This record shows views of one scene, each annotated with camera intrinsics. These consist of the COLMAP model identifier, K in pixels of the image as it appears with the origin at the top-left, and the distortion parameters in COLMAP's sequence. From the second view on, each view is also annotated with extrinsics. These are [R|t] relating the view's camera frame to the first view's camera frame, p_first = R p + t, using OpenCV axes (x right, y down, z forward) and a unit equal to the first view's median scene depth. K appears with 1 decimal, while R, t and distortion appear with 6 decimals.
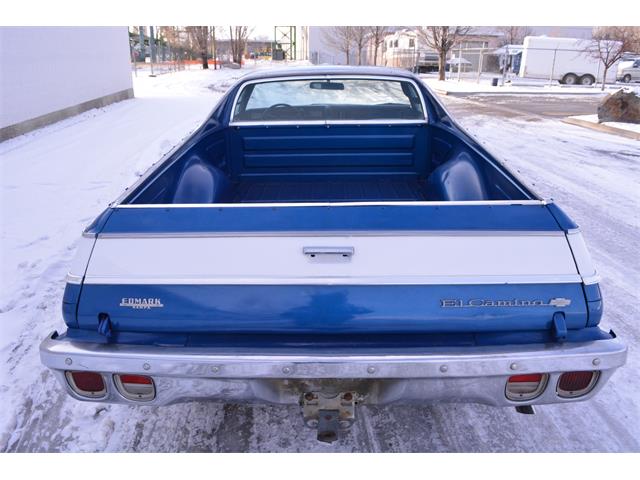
lens RADIAL K [[513.7, 0, 314.7], [0, 513.7, 250.9], [0, 0, 1]] dist [-0.087255, 0.018041]
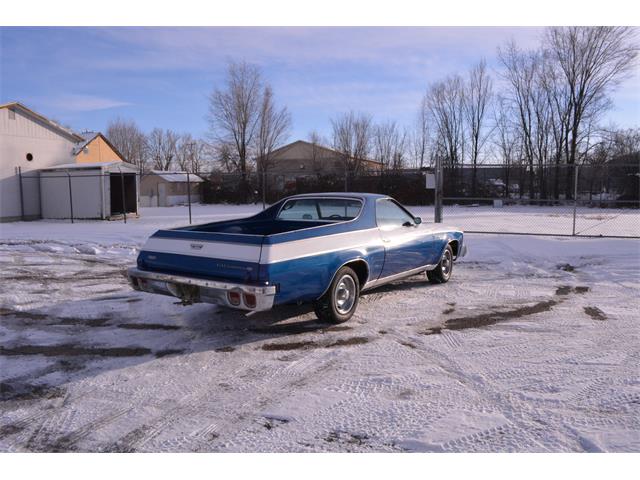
lens RADIAL K [[513.7, 0, 314.7], [0, 513.7, 250.9], [0, 0, 1]] dist [-0.087255, 0.018041]
pose [[0.834634, 0.075949, -0.545543, 1.709001], [-0.209785, 0.959629, -0.187355, 0.338611], [0.509290, 0.270820, 0.816872, -0.824243]]
